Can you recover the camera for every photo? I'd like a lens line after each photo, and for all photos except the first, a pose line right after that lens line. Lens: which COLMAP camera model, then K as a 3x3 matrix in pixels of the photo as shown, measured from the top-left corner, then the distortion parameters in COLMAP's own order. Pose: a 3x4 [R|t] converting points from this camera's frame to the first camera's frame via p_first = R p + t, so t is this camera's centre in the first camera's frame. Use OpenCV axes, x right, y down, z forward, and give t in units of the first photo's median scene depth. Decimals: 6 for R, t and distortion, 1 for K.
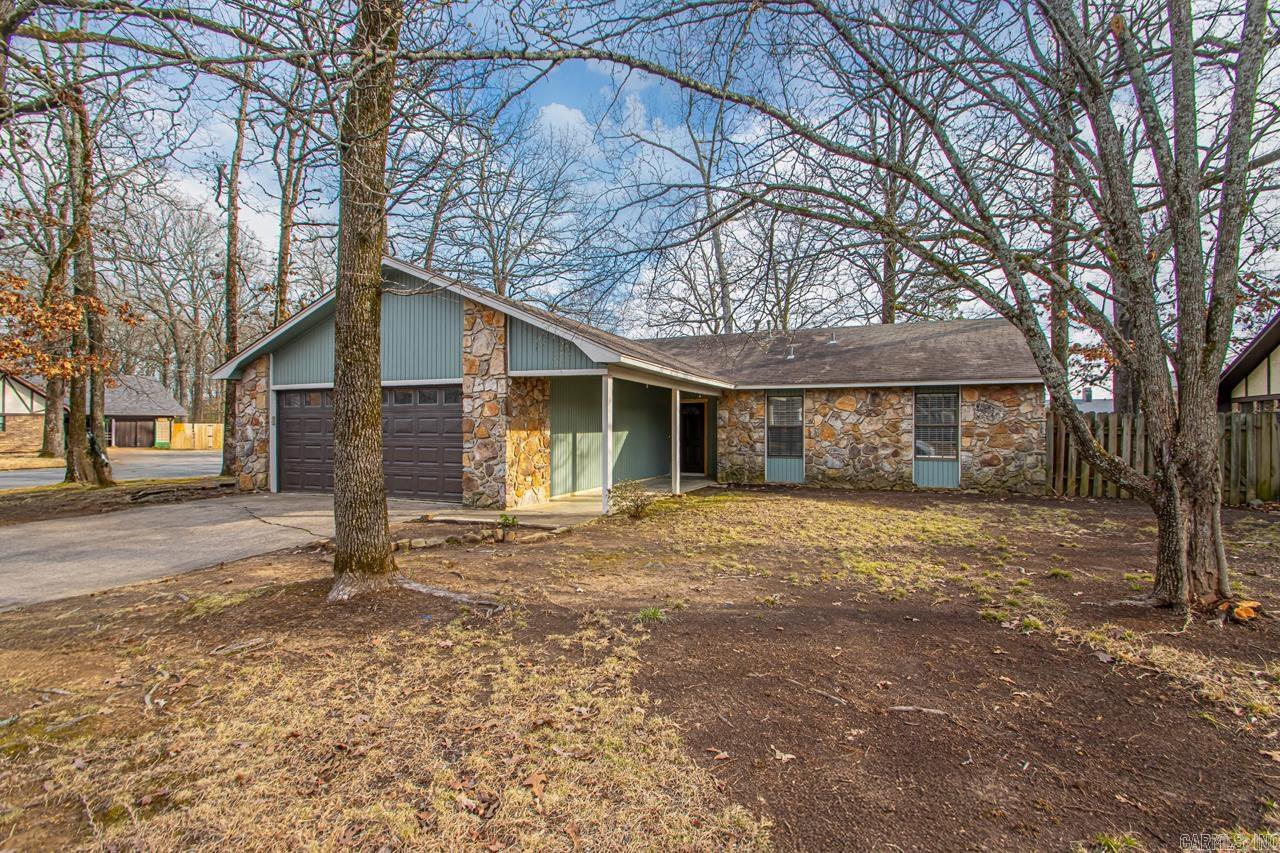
lens RADIAL K [[687.2, 0, 575.3], [0, 687.2, 411.1], [0, 0, 1]] dist [-0.001508, -0.000481]
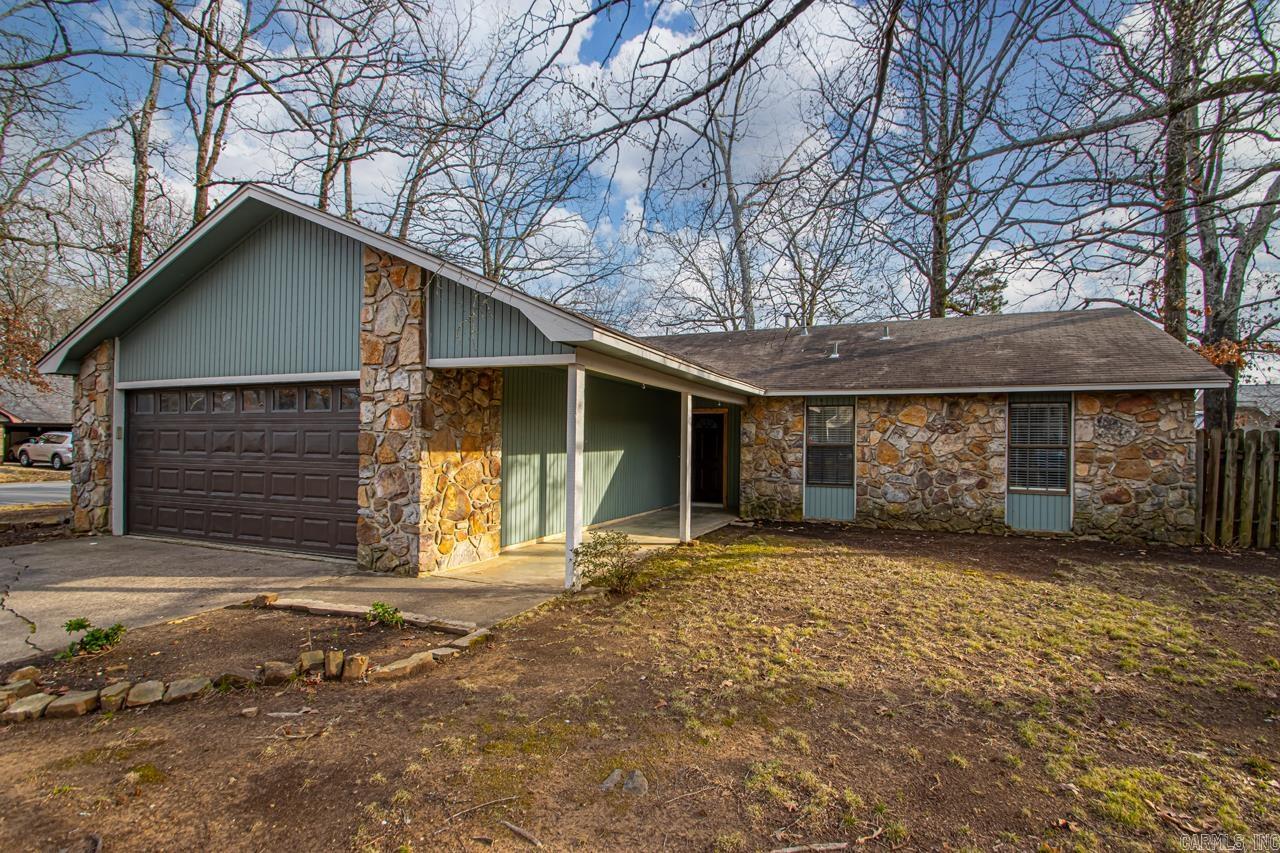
lens RADIAL K [[593.4, 0, 649.3], [0, 593.4, 424.9], [0, 0, 1]] dist [0.016073, -0.018018]
pose [[0.997216, 0.008621, 0.074066, 0.062572], [-0.008747, 0.999961, 0.001378, 0.000551], [-0.074051, -0.002022, 0.997252, 0.389877]]
